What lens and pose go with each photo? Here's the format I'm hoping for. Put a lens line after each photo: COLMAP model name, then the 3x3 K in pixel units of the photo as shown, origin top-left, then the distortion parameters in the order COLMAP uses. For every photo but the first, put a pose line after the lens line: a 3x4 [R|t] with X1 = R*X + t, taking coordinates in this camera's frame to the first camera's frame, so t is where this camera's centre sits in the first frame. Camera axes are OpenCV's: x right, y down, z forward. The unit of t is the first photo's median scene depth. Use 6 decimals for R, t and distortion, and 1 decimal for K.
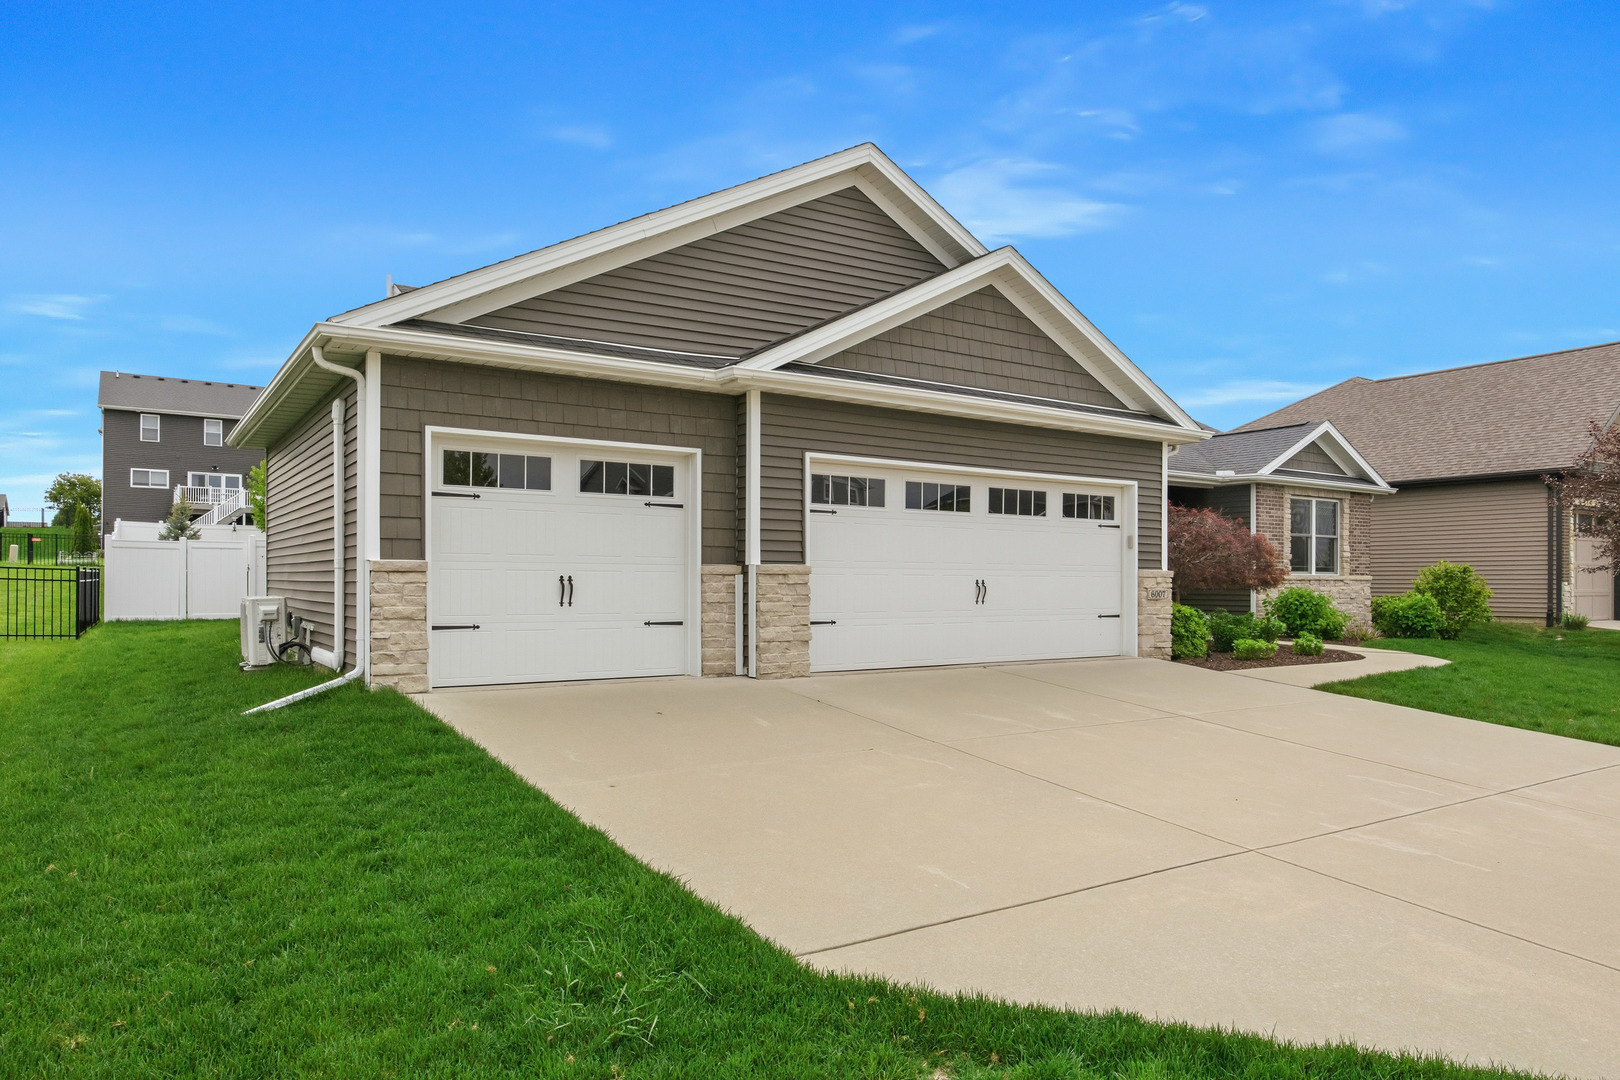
lens RADIAL K [[1055.0, 0, 810.3], [0, 1055.0, 590.5], [0, 0, 1]] dist [-0.031482, 0.000851]
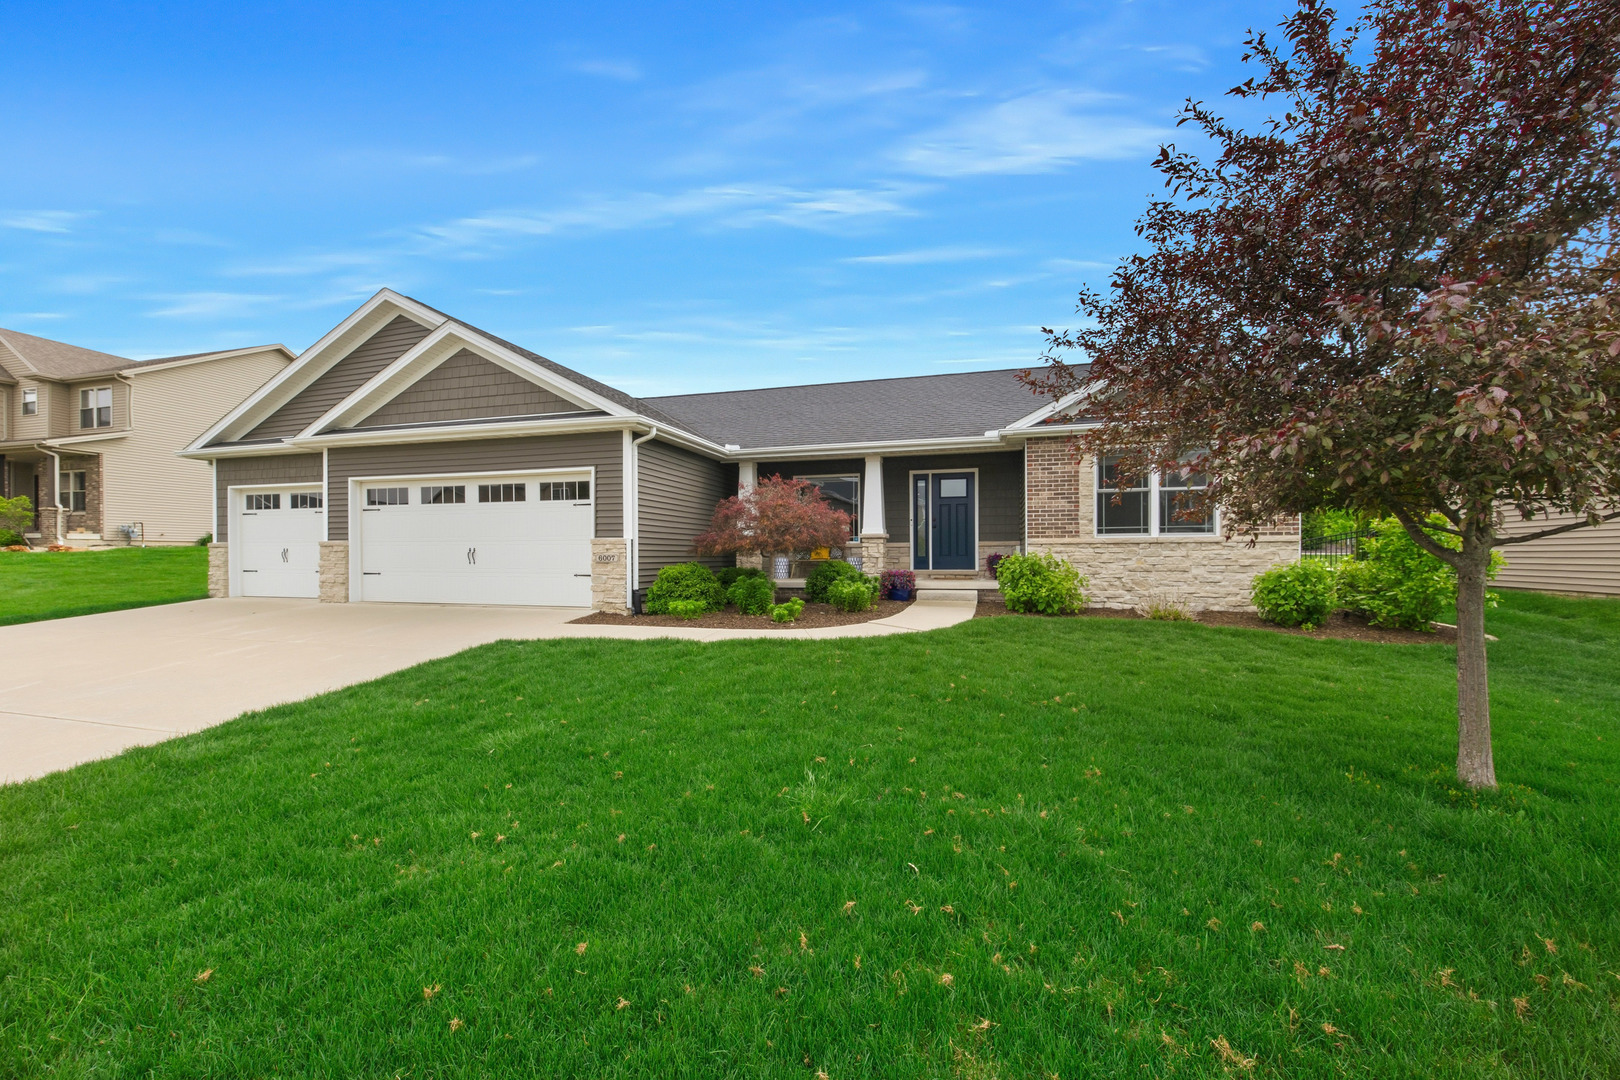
lens RADIAL K [[661.3, 0, 810.7], [0, 661.3, 557.3], [0, 0, 1]] dist [-0.024737, -0.000084]
pose [[0.649483, 0.005061, -0.760359, 1.105841], [0.000029, 0.999978, 0.006681, -0.002930], [0.760376, -0.004362, 0.649468, 0.718397]]
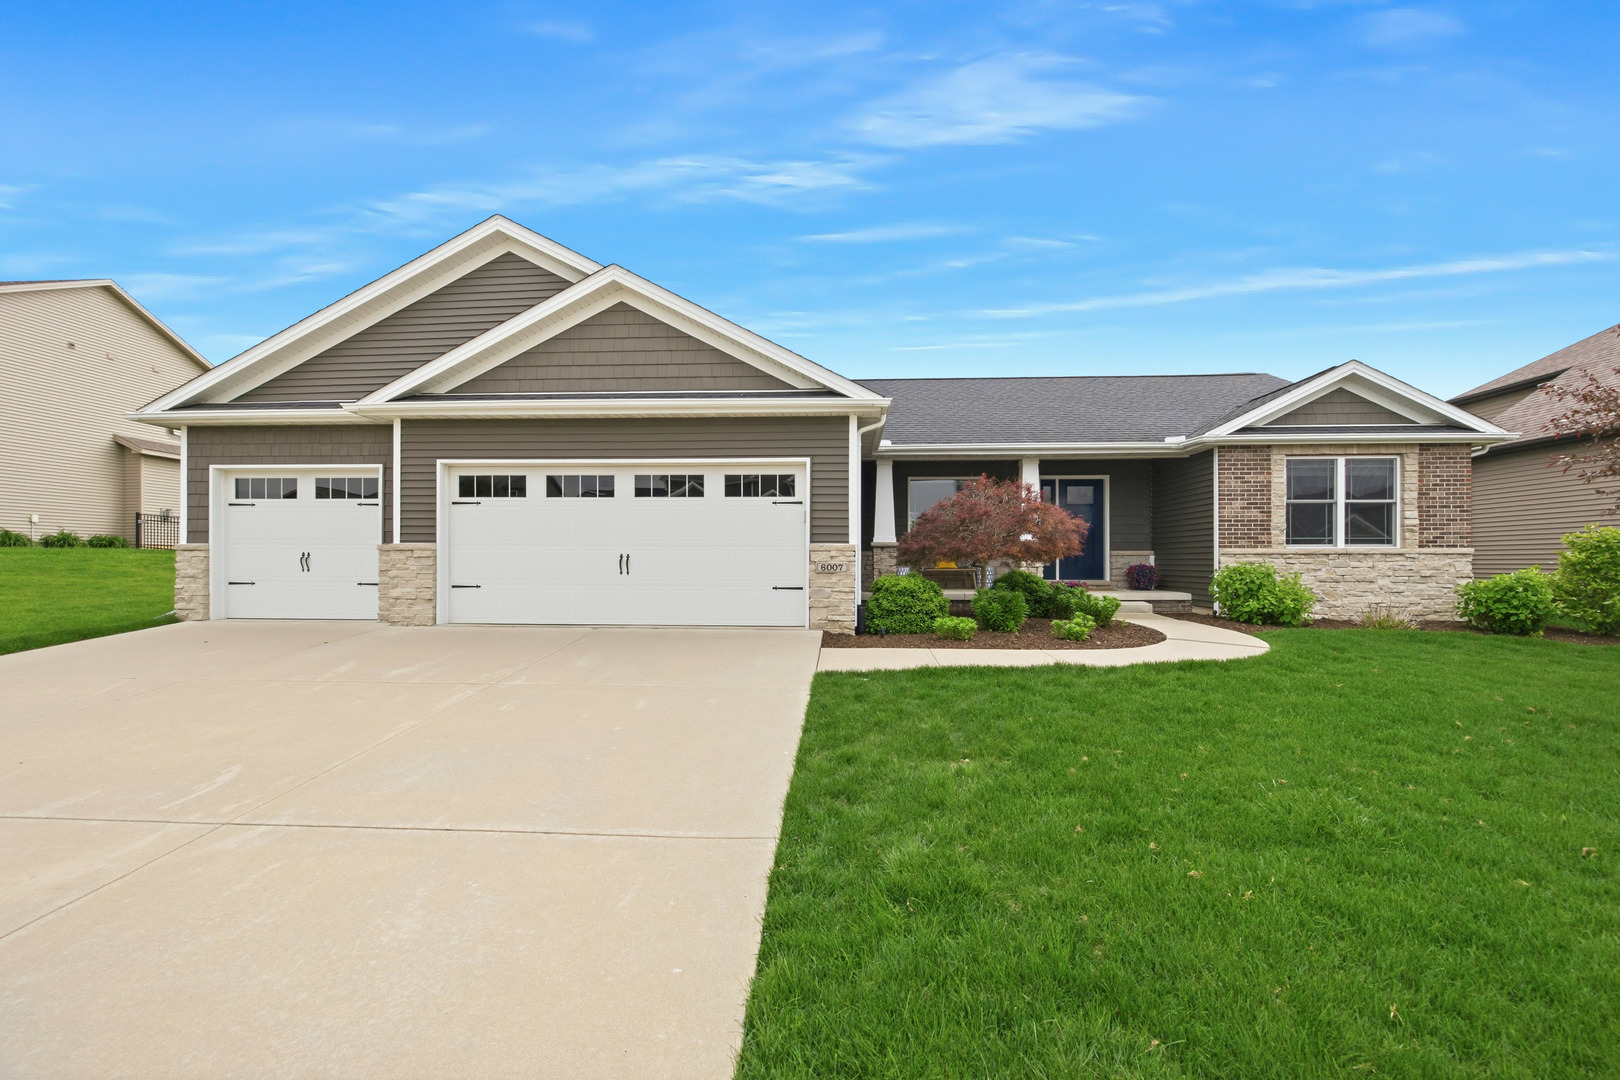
lens RADIAL K [[674.1, 0, 809.6], [0, 674.1, 561.2], [0, 0, 1]] dist [-0.012282, -0.000083]
pose [[0.797576, 0.003287, -0.603210, 0.735339], [-0.004636, 0.999989, -0.000681, -0.002414], [0.603201, 0.003340, 0.797582, 0.494386]]
